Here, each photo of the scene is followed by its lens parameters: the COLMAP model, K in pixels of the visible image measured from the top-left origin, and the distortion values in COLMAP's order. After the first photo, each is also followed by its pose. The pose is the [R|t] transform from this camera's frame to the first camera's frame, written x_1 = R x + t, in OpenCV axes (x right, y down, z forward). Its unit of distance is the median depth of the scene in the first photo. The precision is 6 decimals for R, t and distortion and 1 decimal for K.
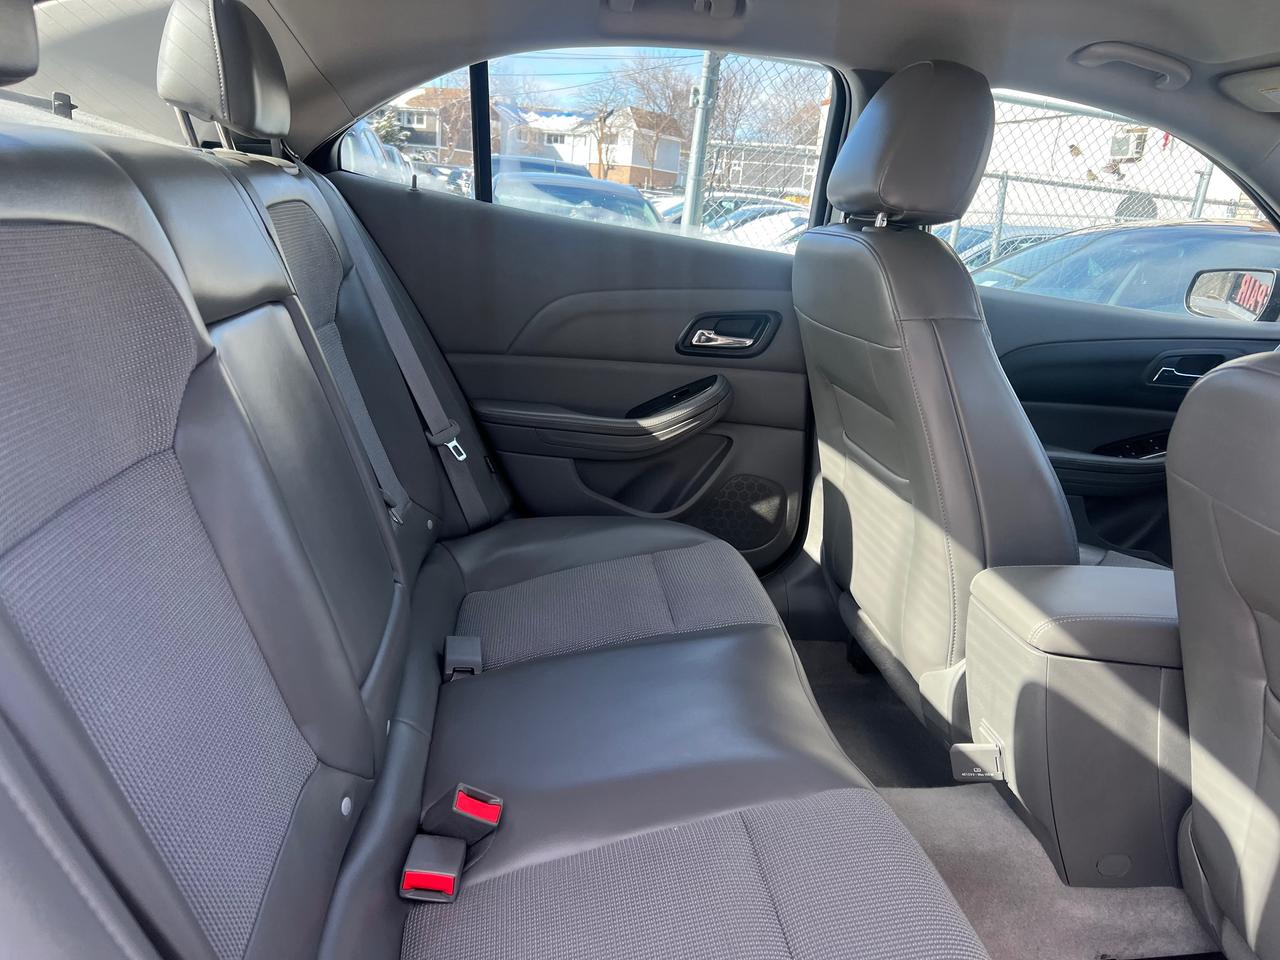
lens RADIAL K [[964.6, 0, 644.7], [0, 964.6, 479.8], [0, 0, 1]] dist [0.030442, -0.044528]
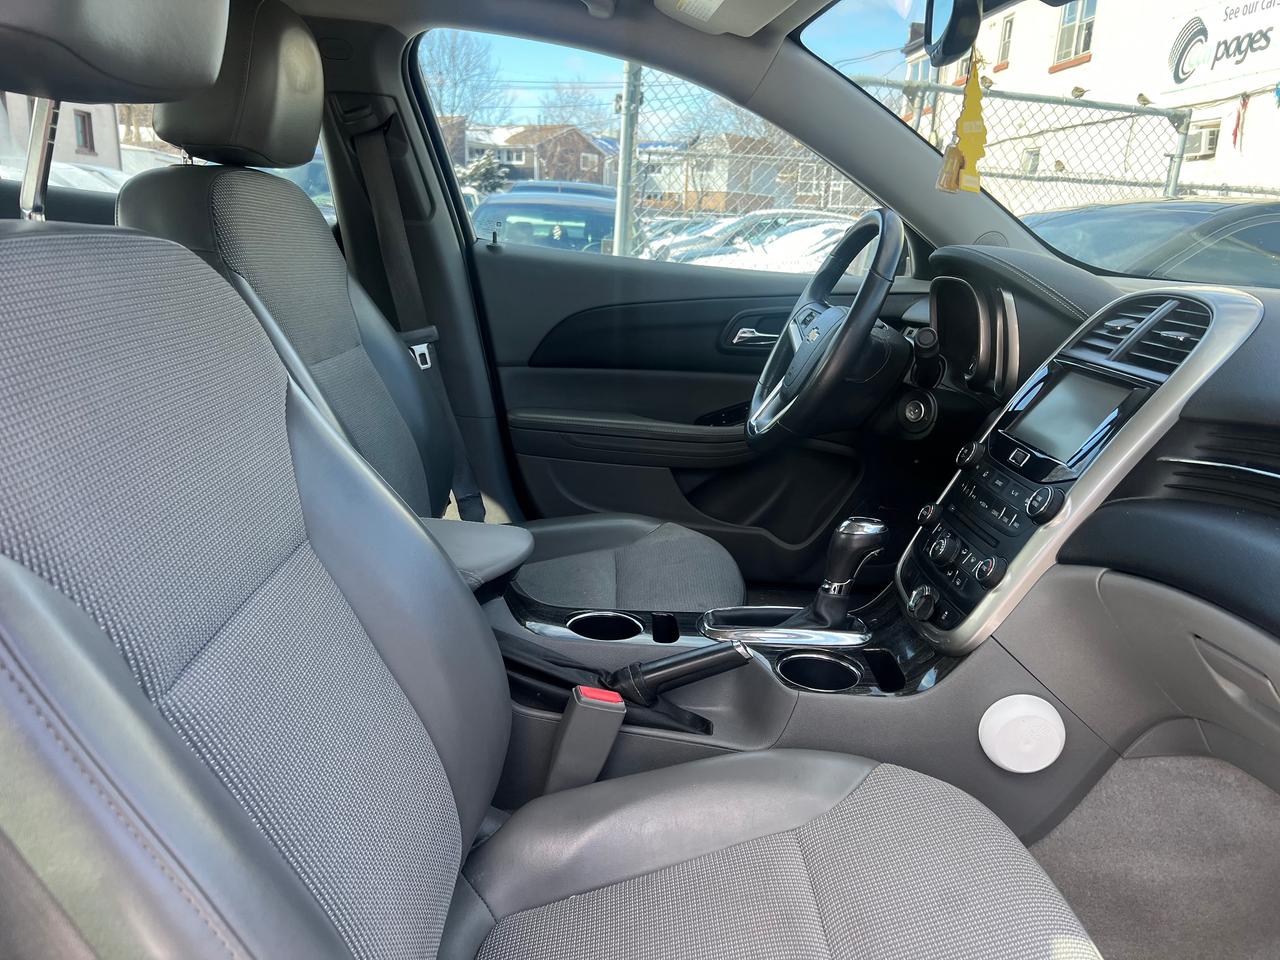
lens RADIAL K [[964.6, 0, 639.1], [0, 964.6, 479.7], [0, 0, 1]] dist [0.030442, -0.044528]
pose [[0.993990, -0.012103, -0.108797, 0.702026], [0.009273, 0.999606, -0.026480, 0.069972], [0.109075, 0.025312, 0.993711, 0.097452]]
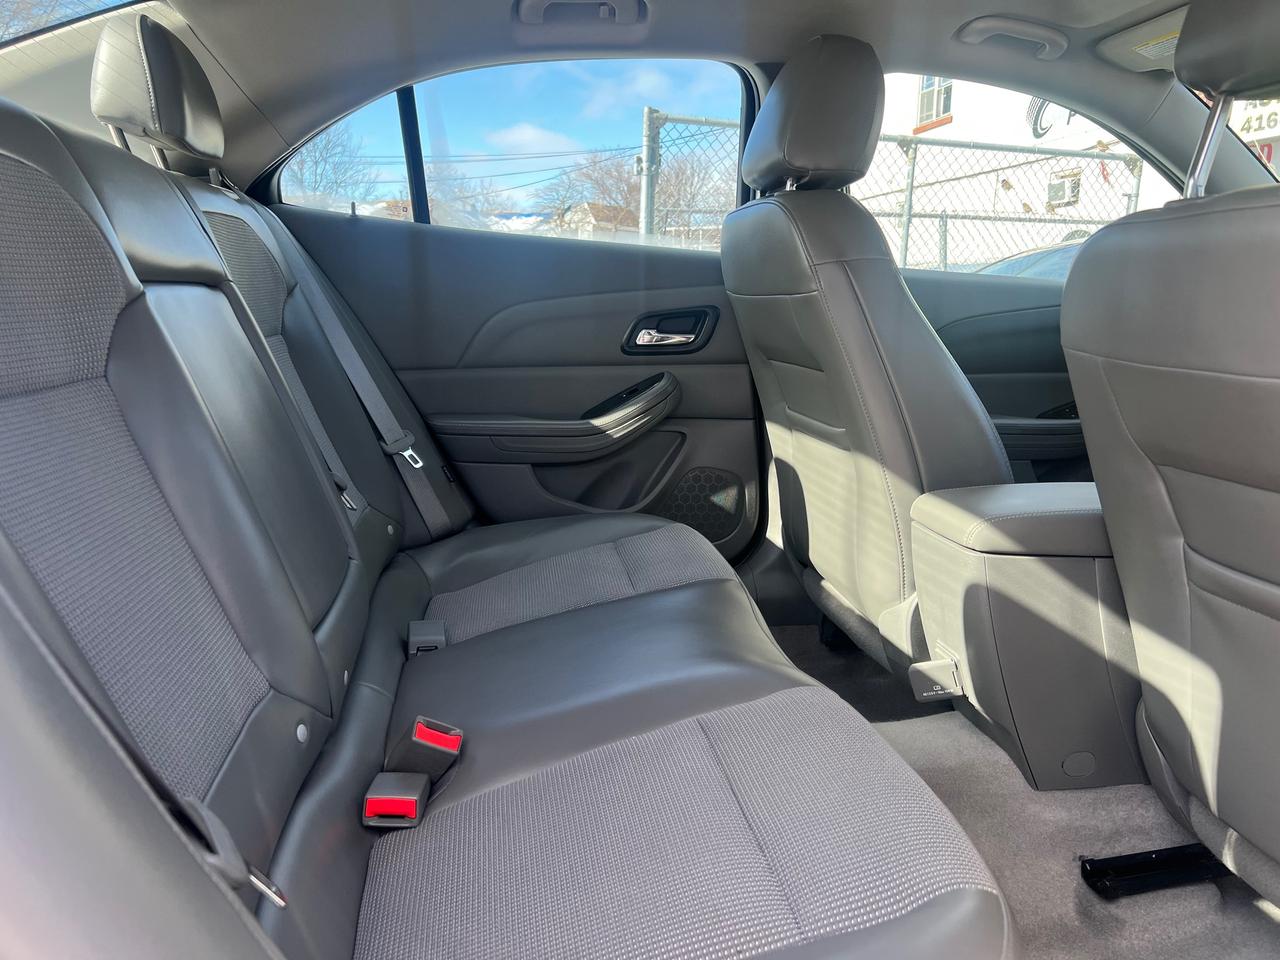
lens RADIAL K [[964.6, 0, 653.7], [0, 964.6, 478.5], [0, 0, 1]] dist [0.030442, -0.044528]
pose [[0.995220, -0.093797, 0.027194, 0.032306], [0.095793, 0.991770, -0.084945, 0.113341], [-0.019003, 0.087144, 0.996014, -0.022778]]
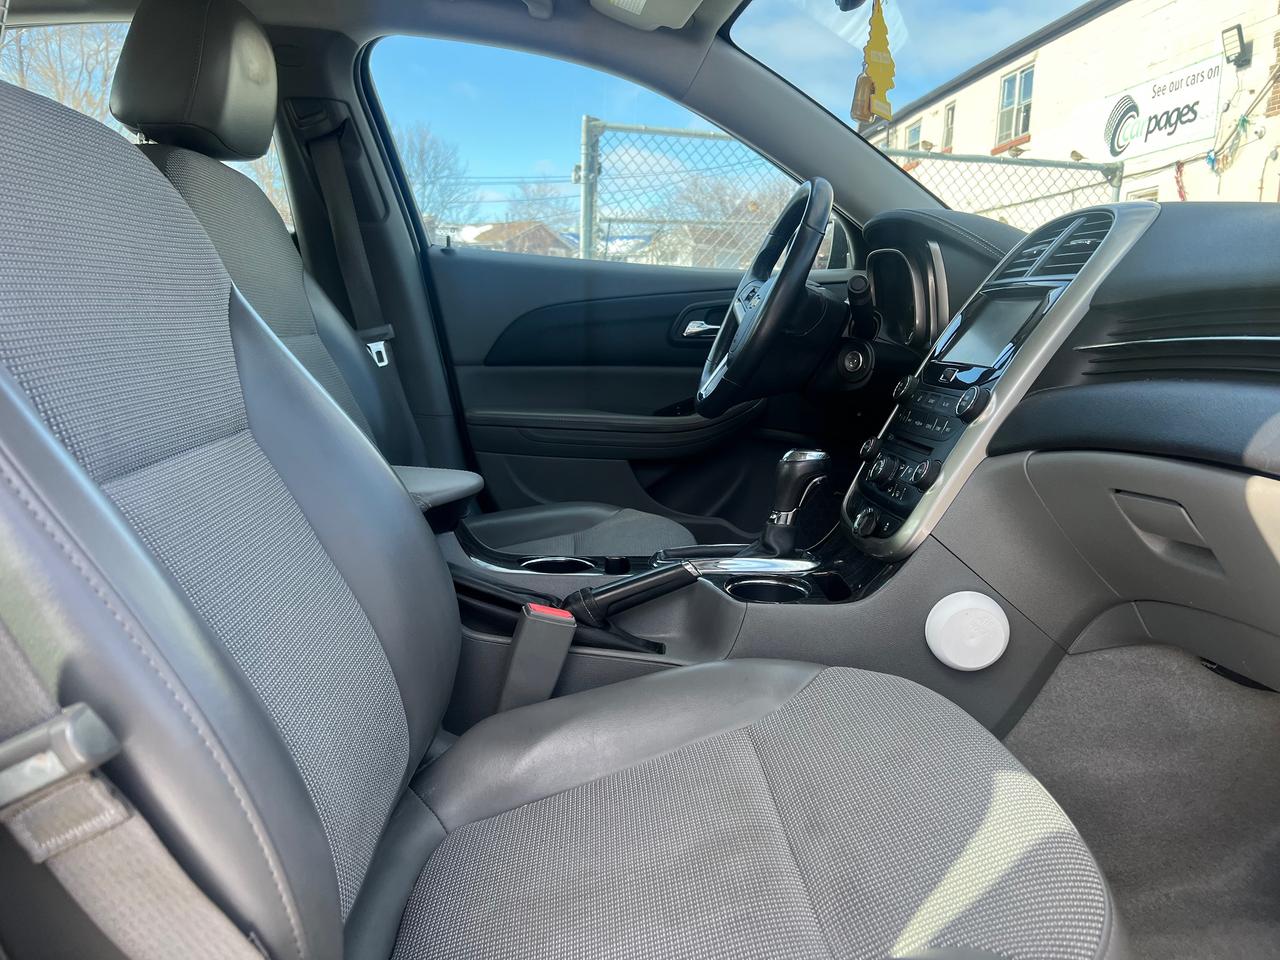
lens RADIAL K [[964.6, 0, 639.1], [0, 964.6, 470.6], [0, 0, 1]] dist [0.030442, -0.044528]
pose [[0.994969, -0.059260, -0.080771, 0.722932], [0.049124, 0.991293, -0.122166, 0.190710], [0.087307, 0.117583, 0.989218, 0.091941]]
